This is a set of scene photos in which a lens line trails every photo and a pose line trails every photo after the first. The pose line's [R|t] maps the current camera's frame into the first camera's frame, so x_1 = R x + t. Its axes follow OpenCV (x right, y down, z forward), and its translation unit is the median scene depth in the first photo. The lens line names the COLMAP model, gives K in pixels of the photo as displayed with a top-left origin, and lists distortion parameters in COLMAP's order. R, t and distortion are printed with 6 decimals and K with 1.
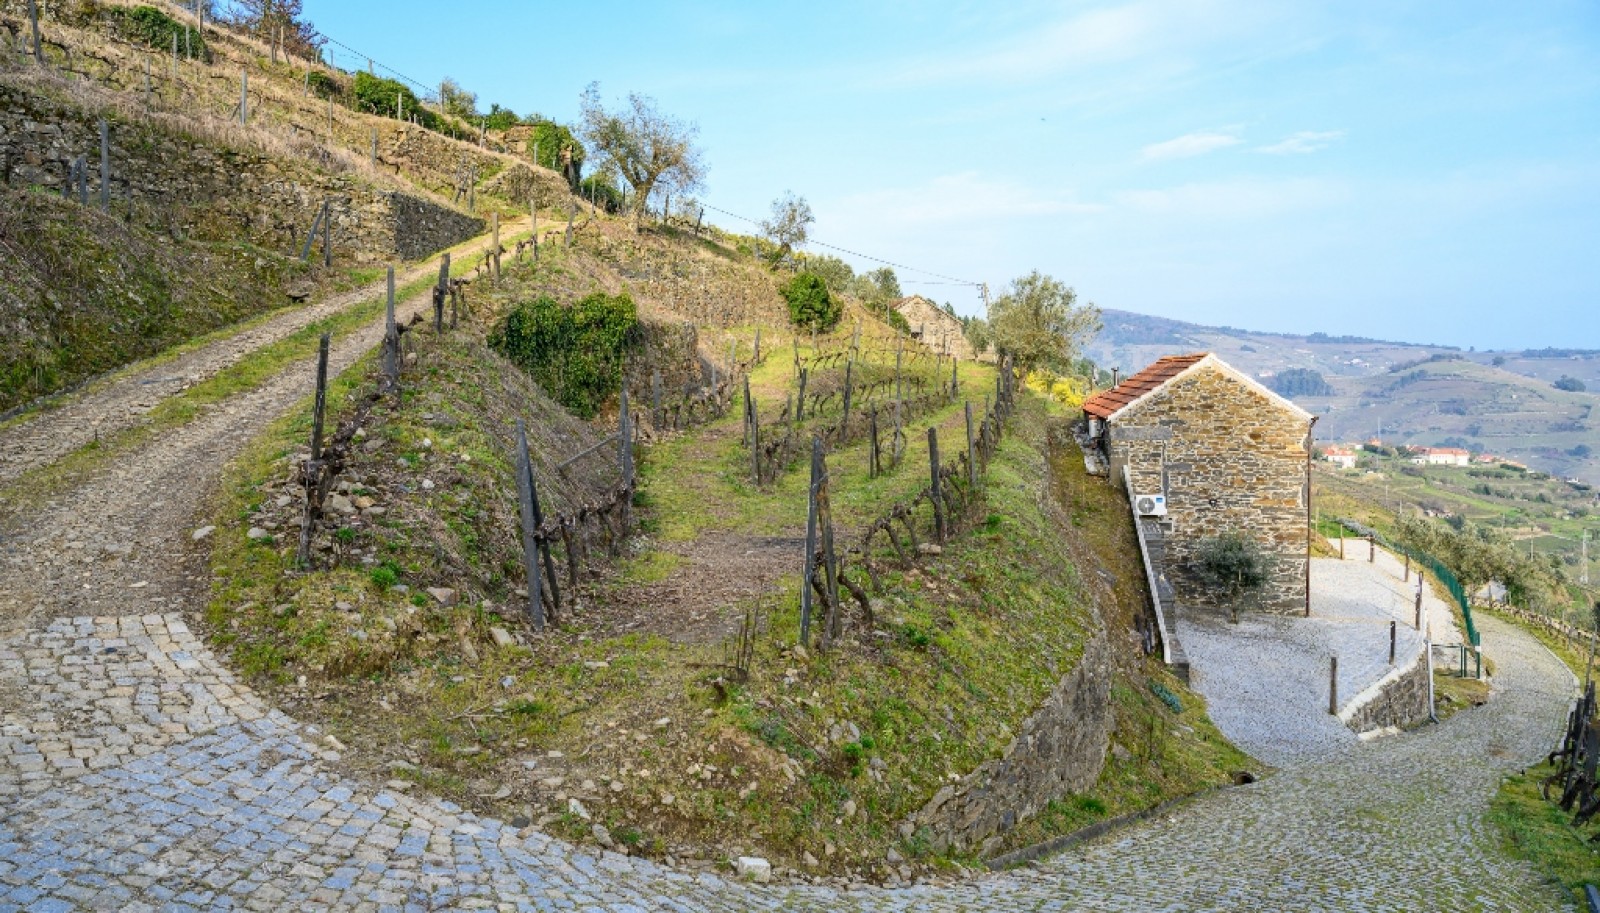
lens RADIAL K [[1081.4, 0, 800.2], [0, 1081.4, 399.2], [0, 0, 1]] dist [-0.002788, -0.002462]
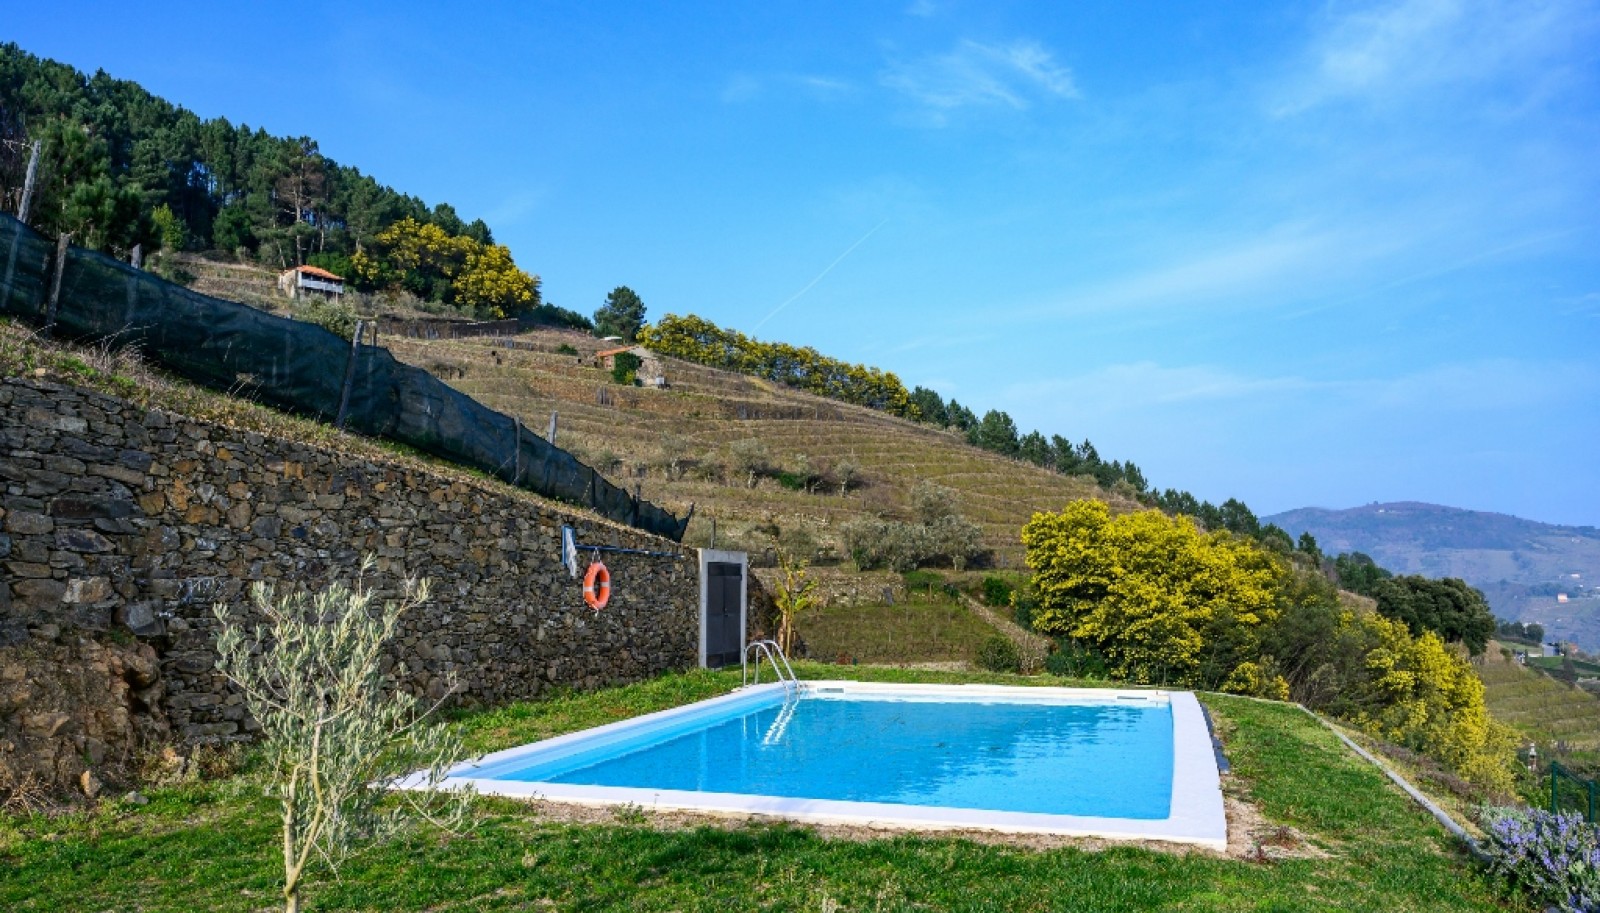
lens RADIAL K [[1306.2, 0, 755.5], [0, 1306.2, 571.0], [0, 0, 1]] dist [-0.012365, 0.004902]
pose [[0.980856, 0.009508, -0.194504, 0.752139], [-0.016100, 0.999347, -0.032340, 0.154517], [0.194070, 0.034853, 0.980368, 1.479708]]
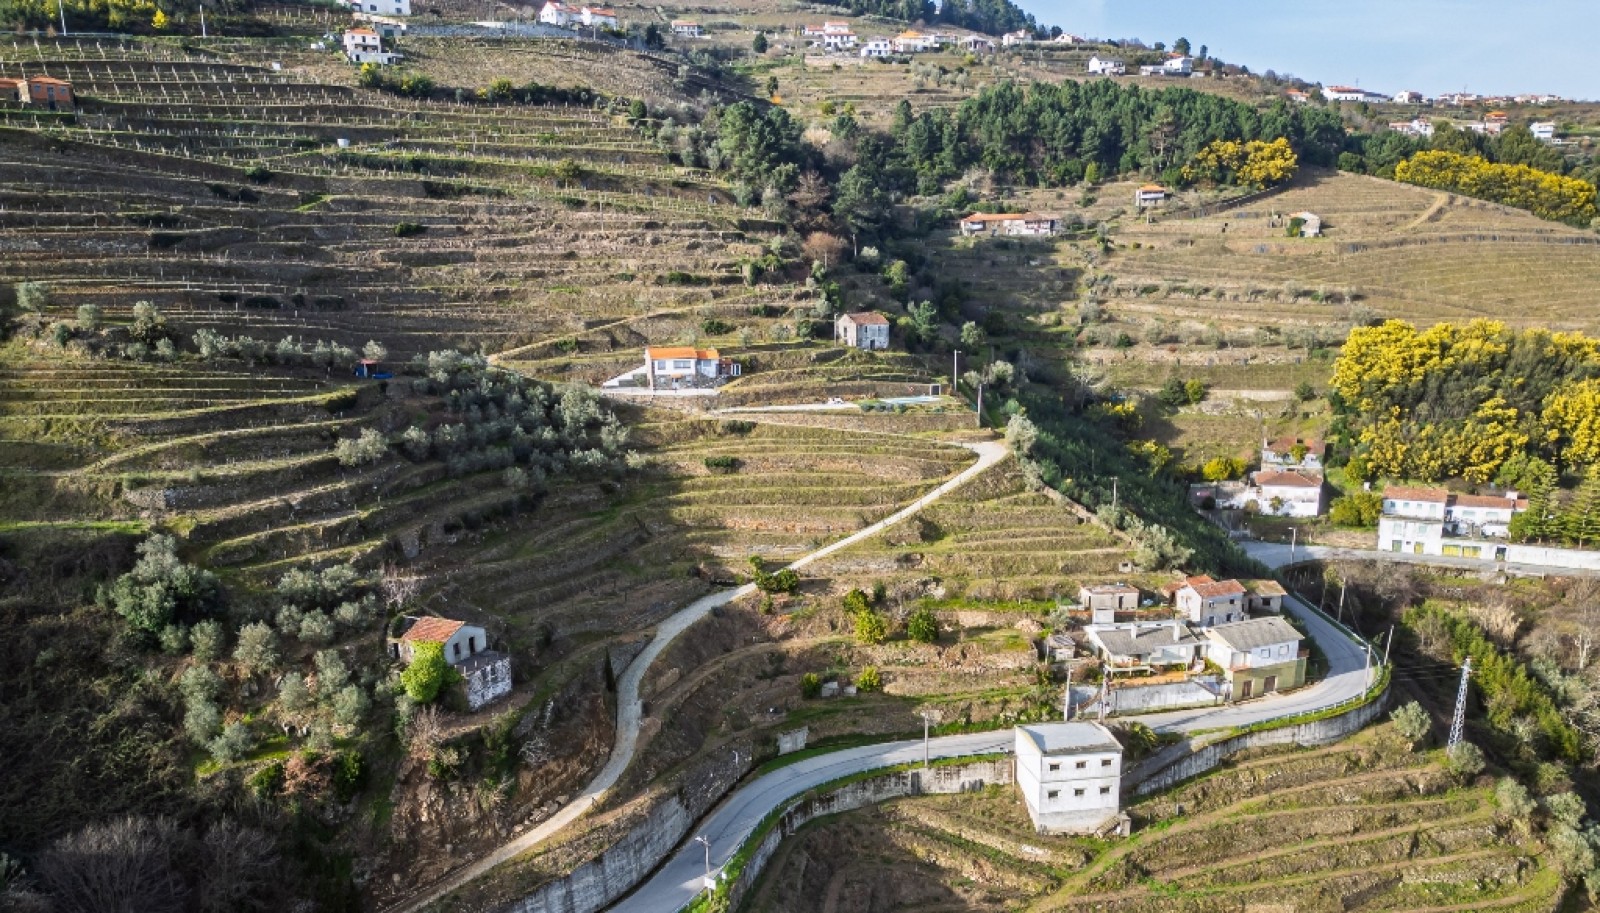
lens RADIAL K [[1116.7, 0, 794.1], [0, 1116.7, 571.8], [0, 0, 1]] dist [0.097247, -0.107503]
pose [[0.495064, 0.227498, -0.838544, 4.818580], [-0.015533, 0.967275, 0.253253, -0.330417], [0.868718, -0.112351, 0.482397, -1.169426]]
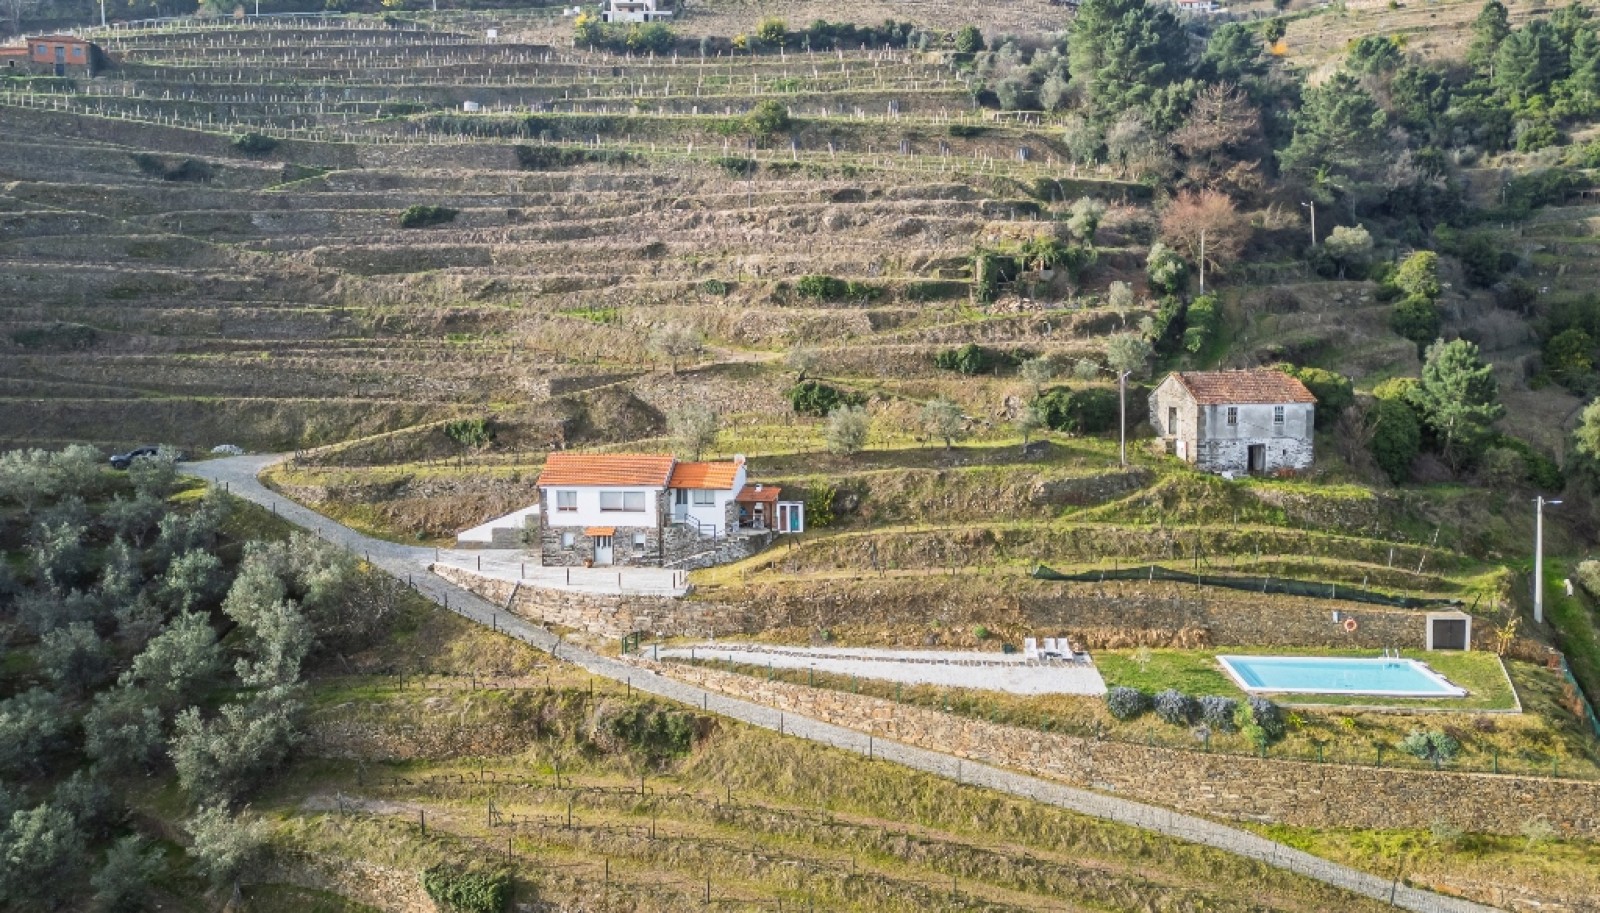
lens RADIAL K [[1143.0, 0, 799.9], [0, 1143.0, 391.7], [0, 0, 1]] dist [0.068475, -0.065541]
pose [[0.035083, 0.073983, -0.996642, 2.137666], [-0.012616, 0.997209, 0.073581, -0.272599], [0.999305, 0.009992, 0.035919, 1.042437]]
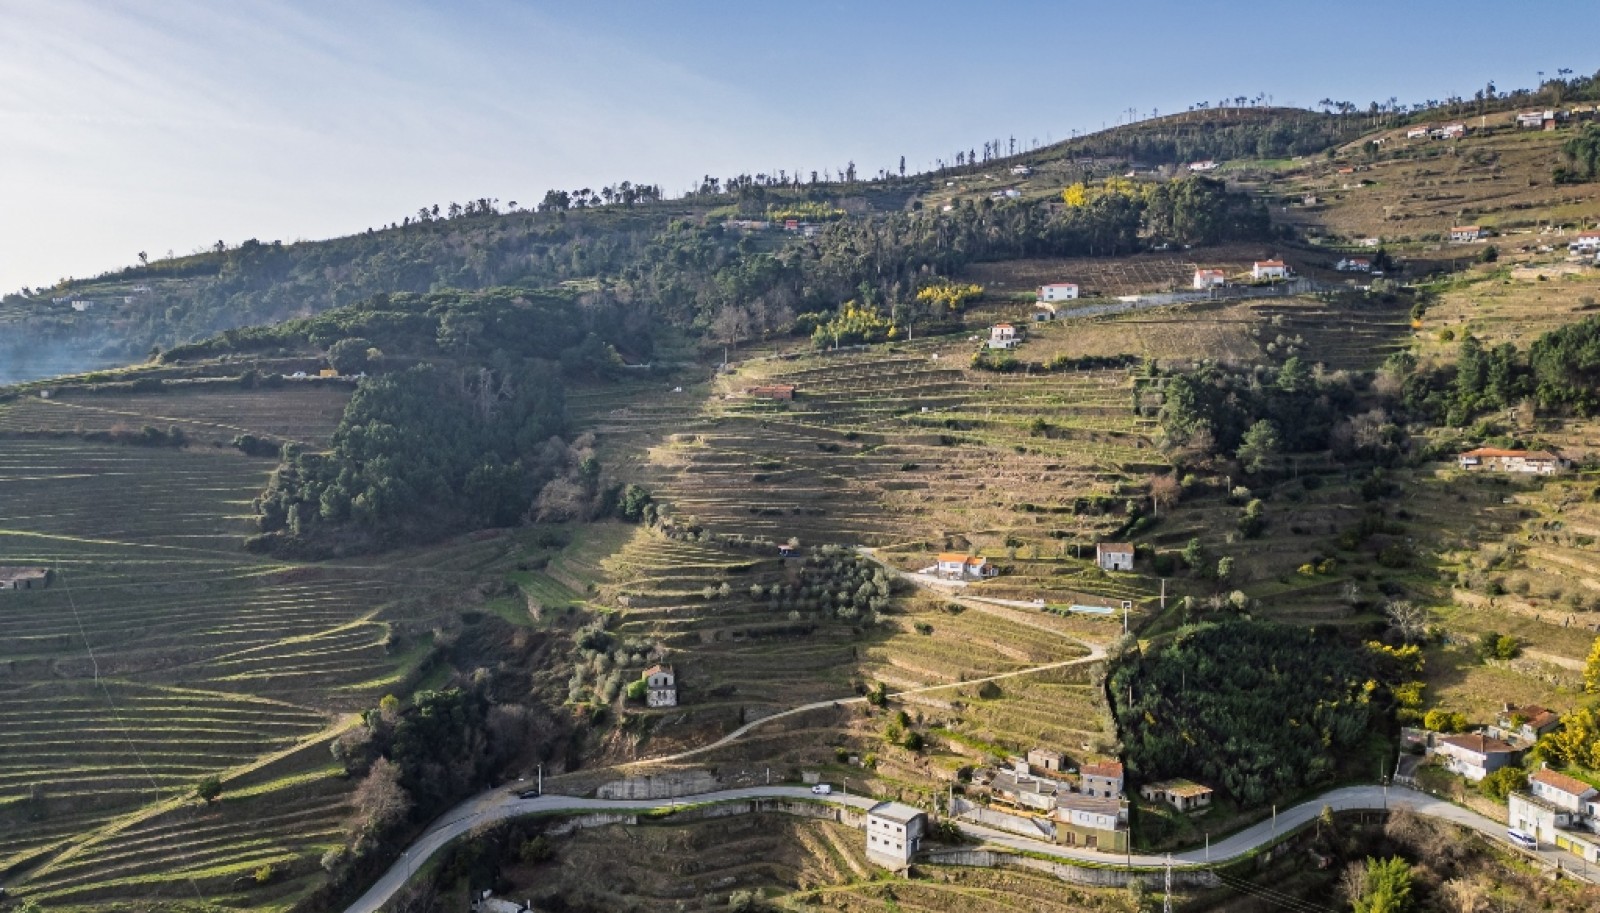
lens RADIAL K [[1121.0, 0, 785.3], [0, 1121.0, 482.0], [0, 0, 1]] dist [0.068461, -0.067835]
pose [[-0.348687, 0.072417, -0.934437, 7.951500], [-0.021978, 0.996105, 0.085398, -1.174251], [0.936982, 0.050314, -0.345737, 2.379654]]
